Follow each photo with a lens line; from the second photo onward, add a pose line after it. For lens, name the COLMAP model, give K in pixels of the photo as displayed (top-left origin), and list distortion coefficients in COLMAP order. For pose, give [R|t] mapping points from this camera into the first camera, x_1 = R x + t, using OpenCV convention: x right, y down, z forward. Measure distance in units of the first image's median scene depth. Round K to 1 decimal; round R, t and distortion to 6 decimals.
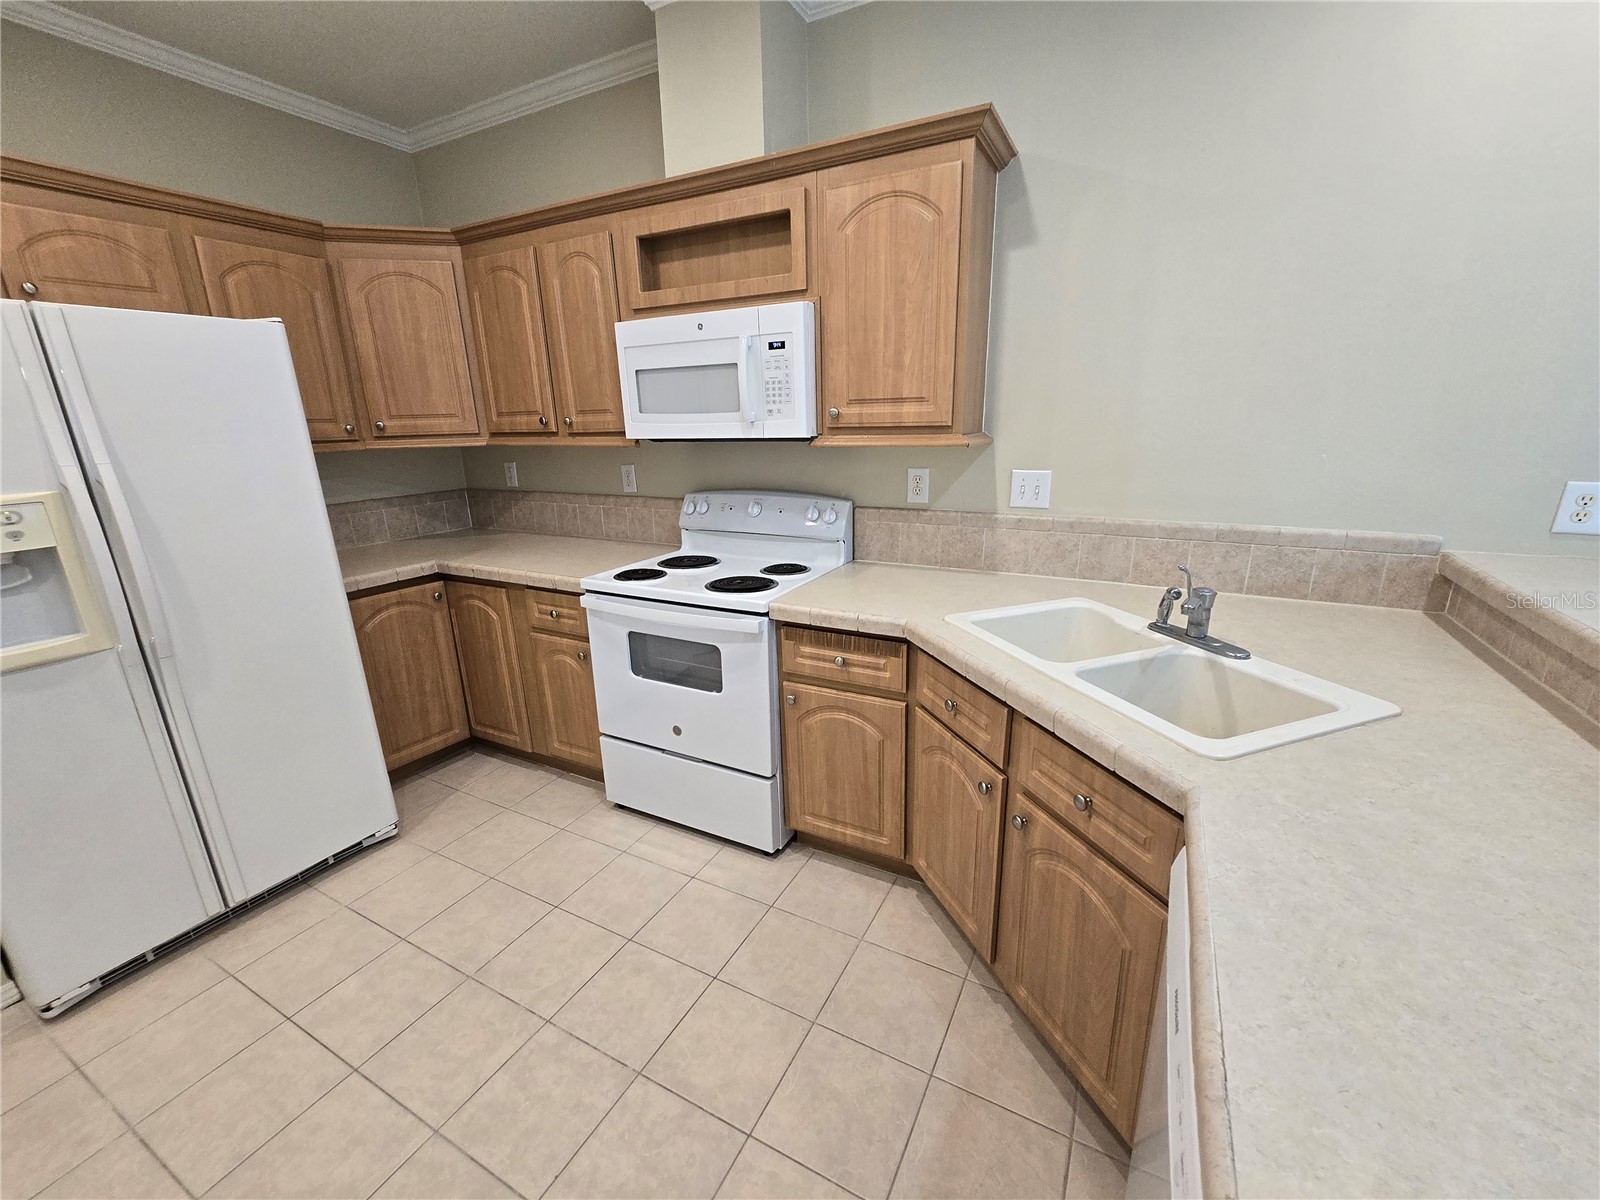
lens RADIAL K [[651.3, 0, 803.9], [0, 651.3, 597.3], [0, 0, 1]] dist [-0.002710, -0.000207]
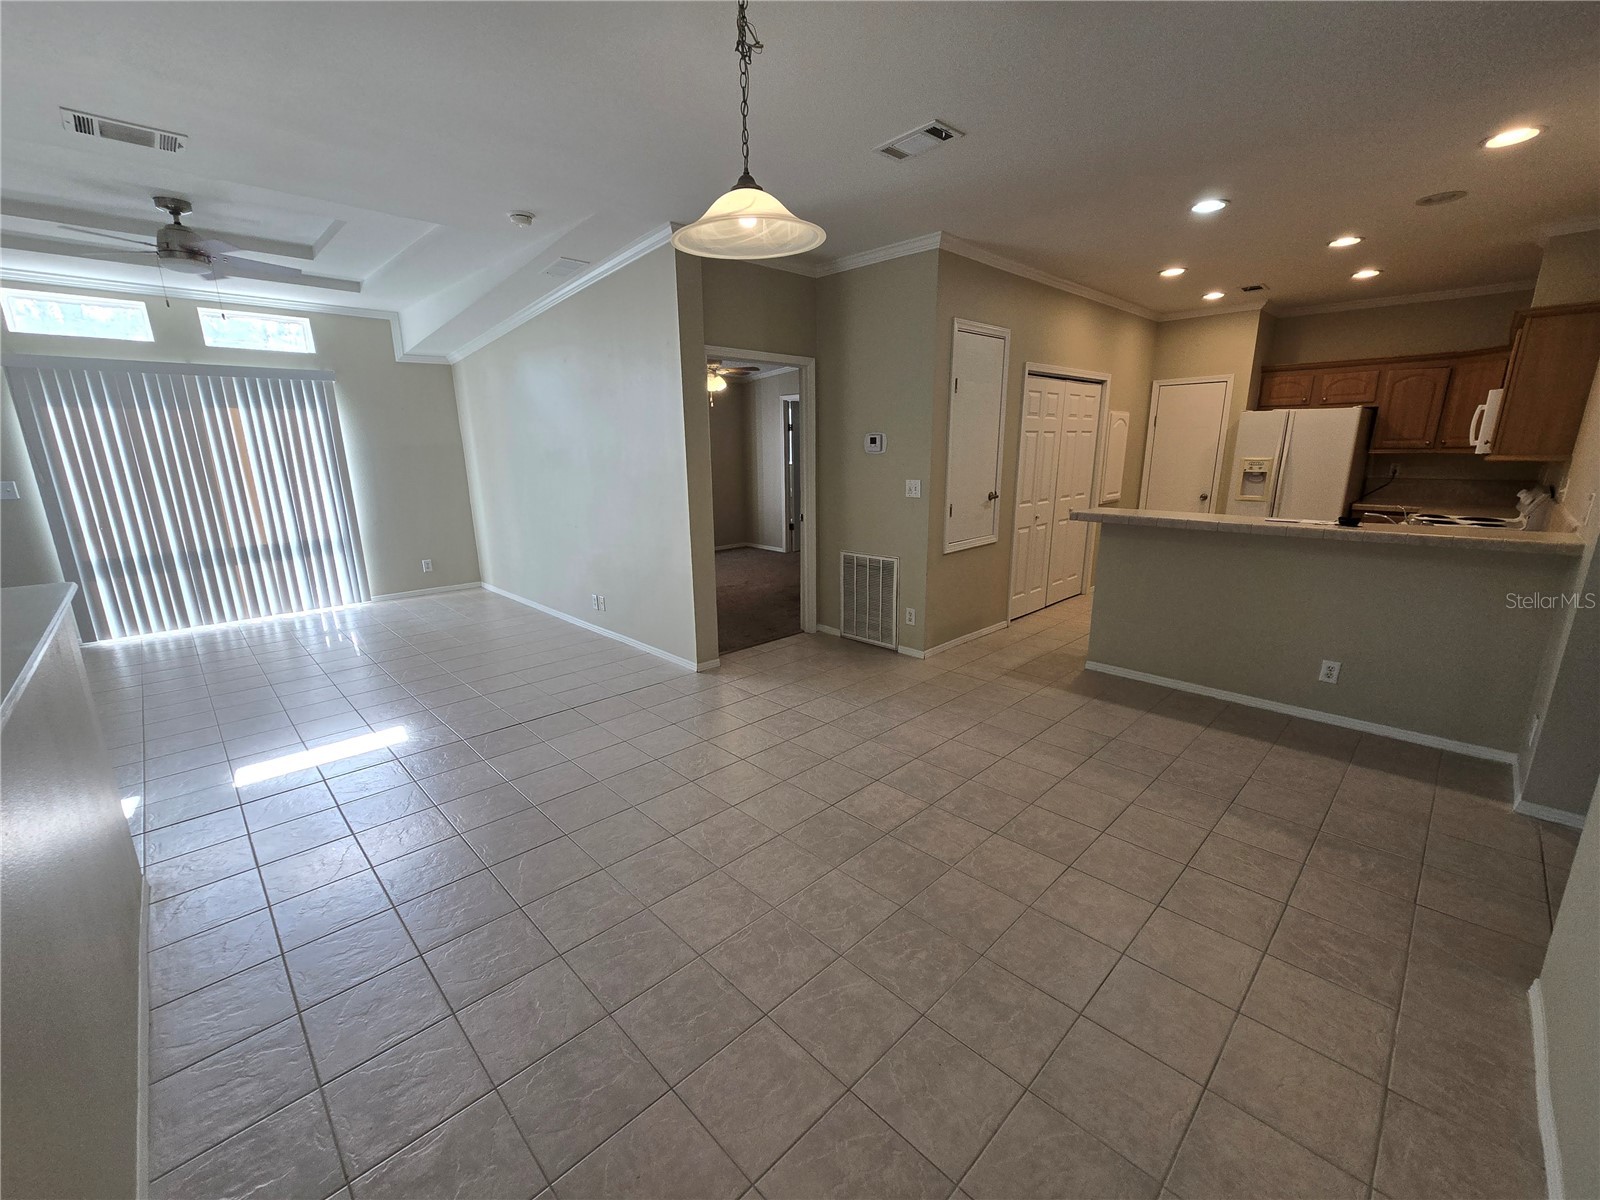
lens RADIAL K [[651.3, 0, 803.0], [0, 651.3, 607.8], [0, 0, 1]] dist [-0.002710, -0.000207]
pose [[-0.302249, 0.254178, -0.918716, 2.412557], [-0.240755, 0.912191, 0.331579, 0.033660], [0.922325, 0.321405, -0.214514, -0.341081]]
